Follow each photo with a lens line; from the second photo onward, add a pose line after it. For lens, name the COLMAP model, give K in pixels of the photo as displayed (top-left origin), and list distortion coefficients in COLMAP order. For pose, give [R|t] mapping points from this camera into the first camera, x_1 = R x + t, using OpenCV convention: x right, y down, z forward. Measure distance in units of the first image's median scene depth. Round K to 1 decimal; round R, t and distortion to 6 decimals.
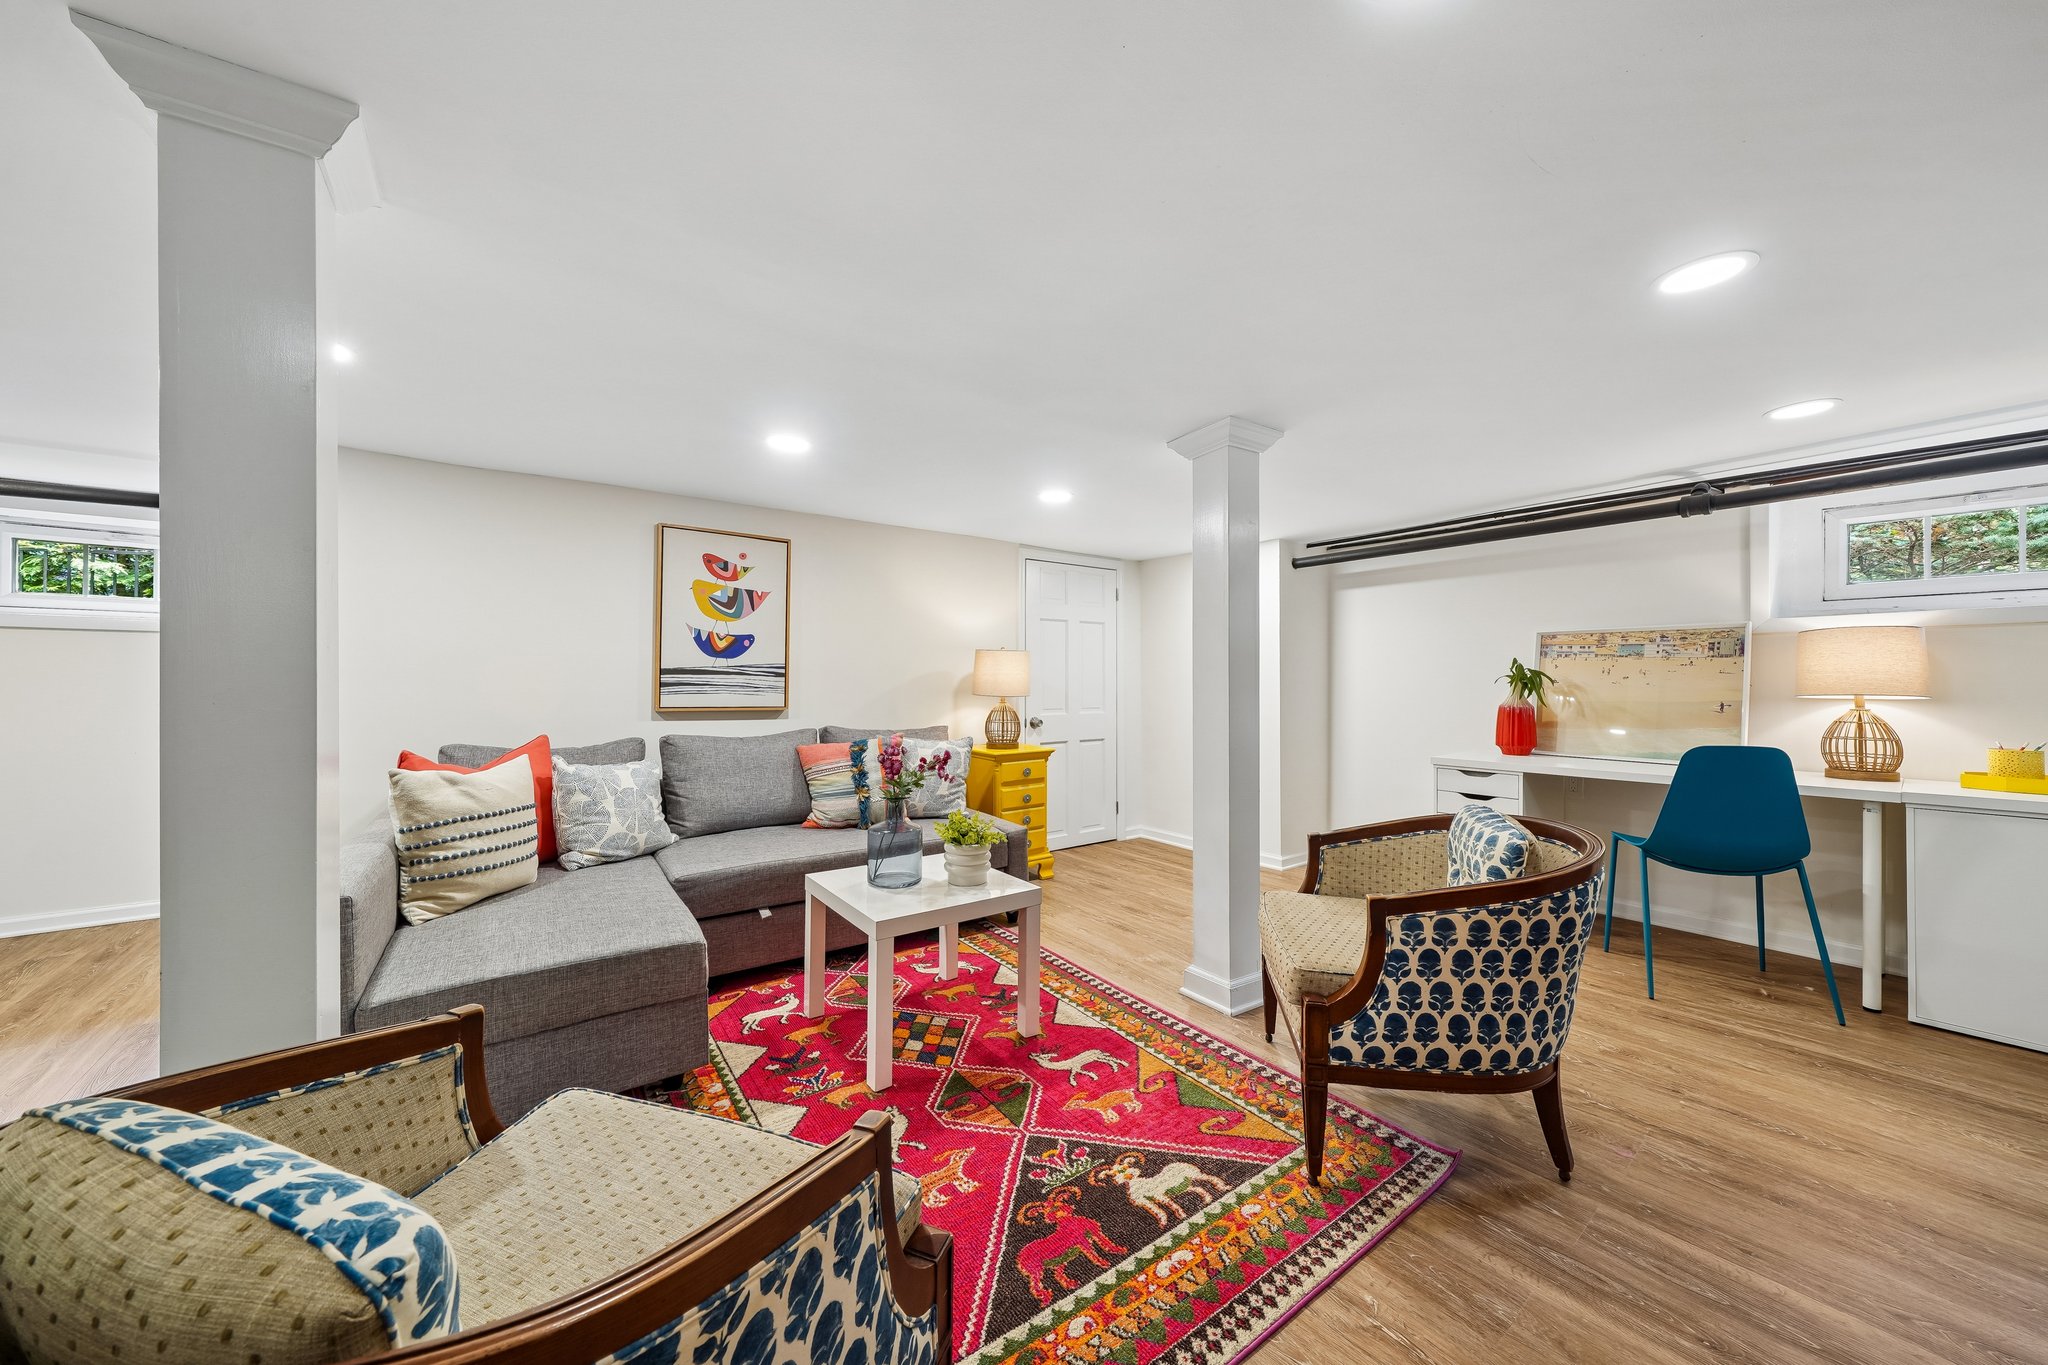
lens RADIAL K [[702.6, 0, 1019.1], [0, 702.6, 683.3], [0, 0, 1]] dist [-0.000838, 0.000005]
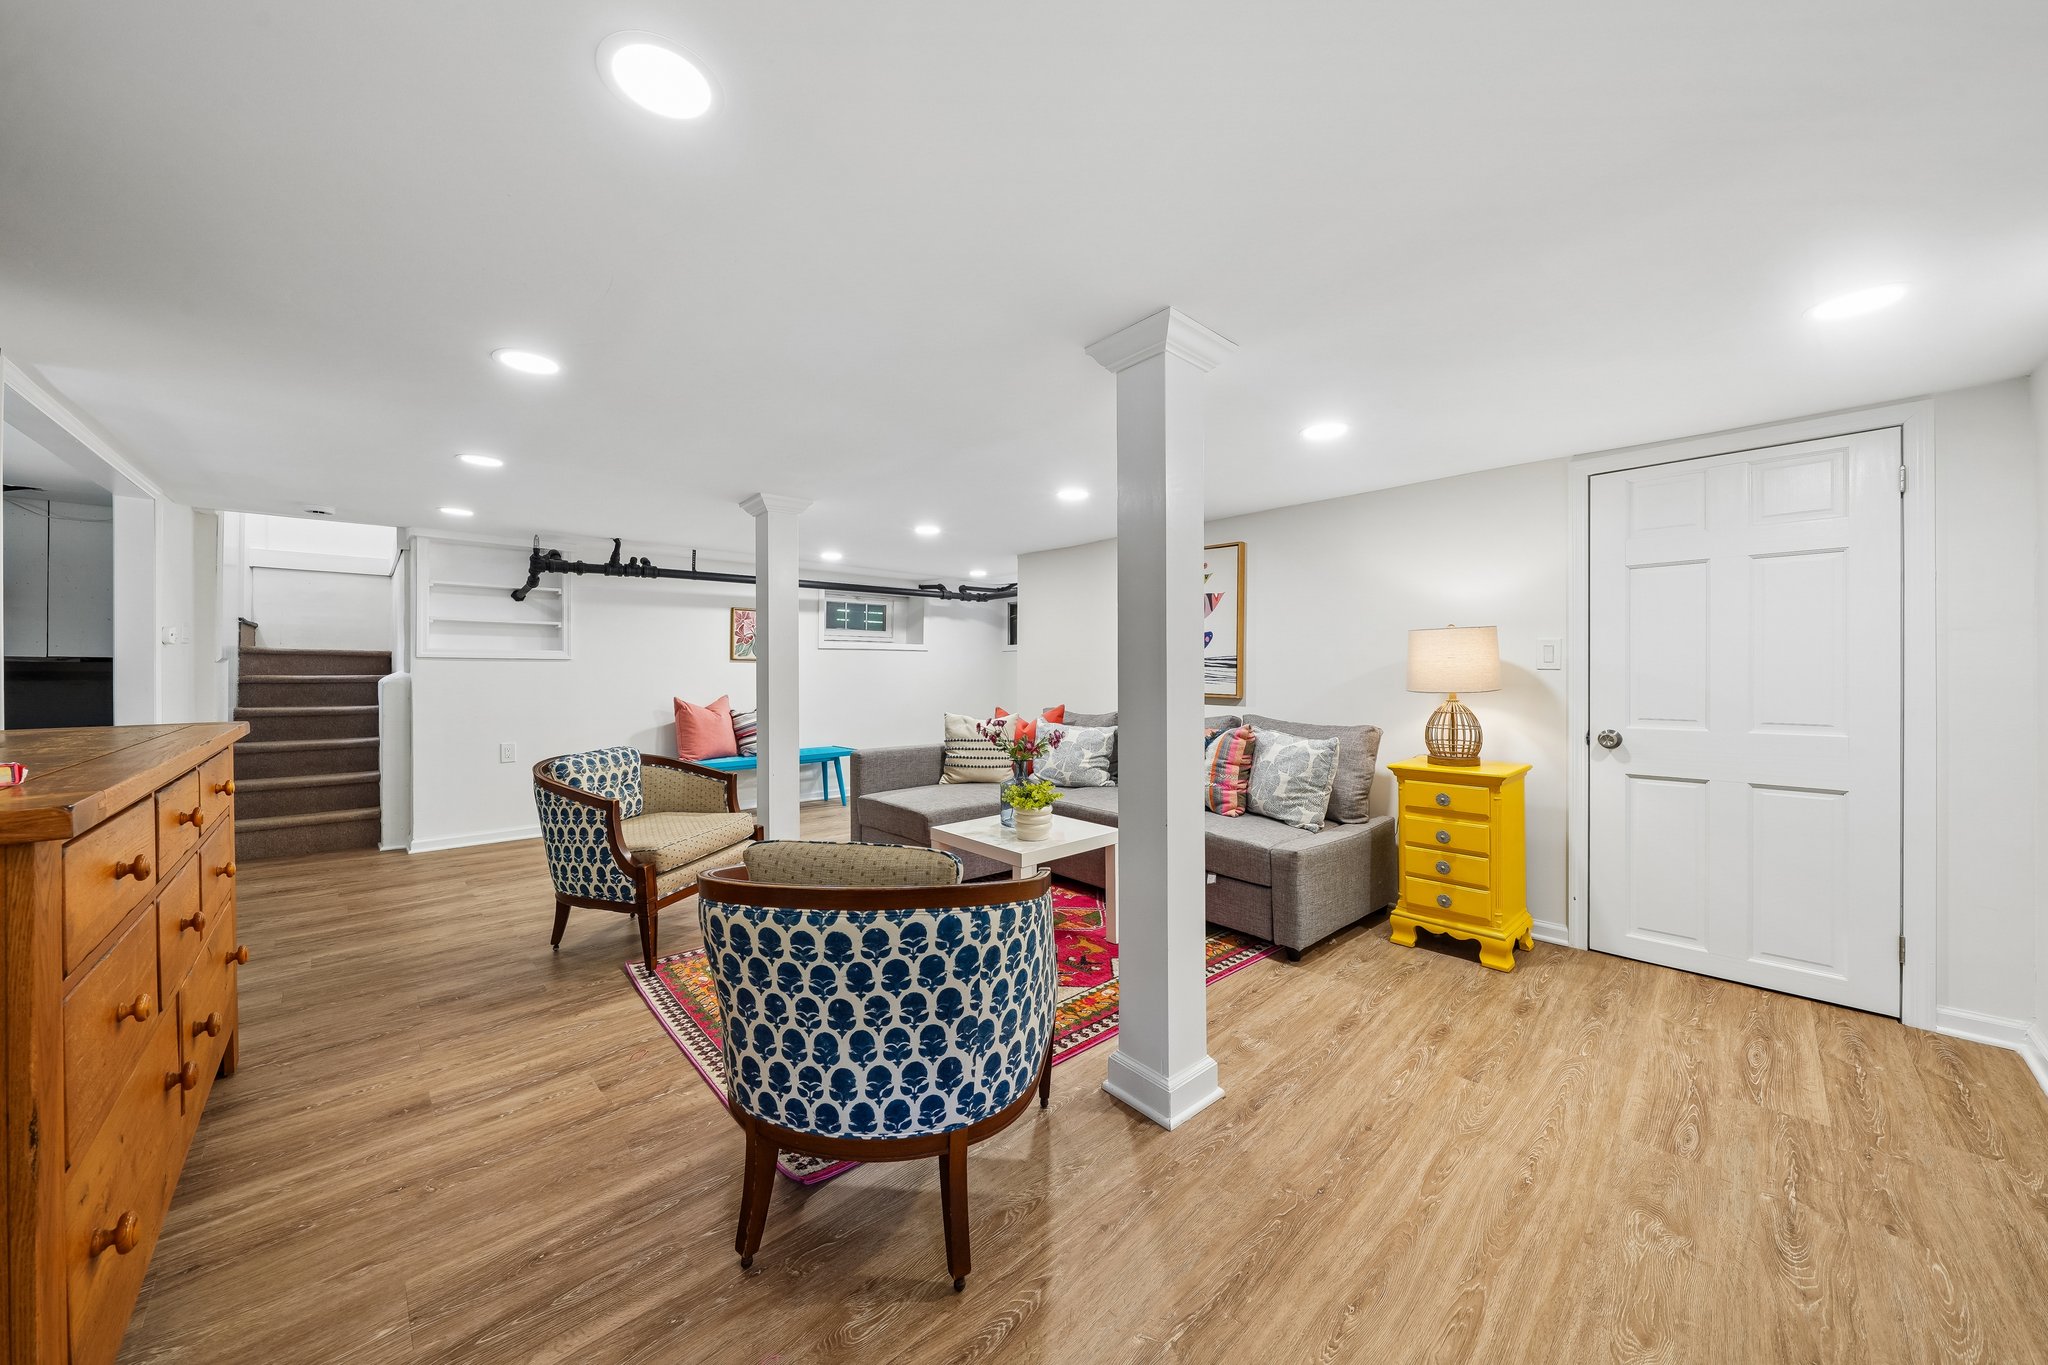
lens RADIAL K [[702.6, 0, 1019.1], [0, 702.6, 683.3], [0, 0, 1]] dist [-0.000838, 0.000005]
pose [[0.105893, 0.014724, -0.994269, 0.744808], [0.001773, 0.999886, 0.014996, -0.001887], [0.994376, -0.003351, 0.105854, 0.562370]]
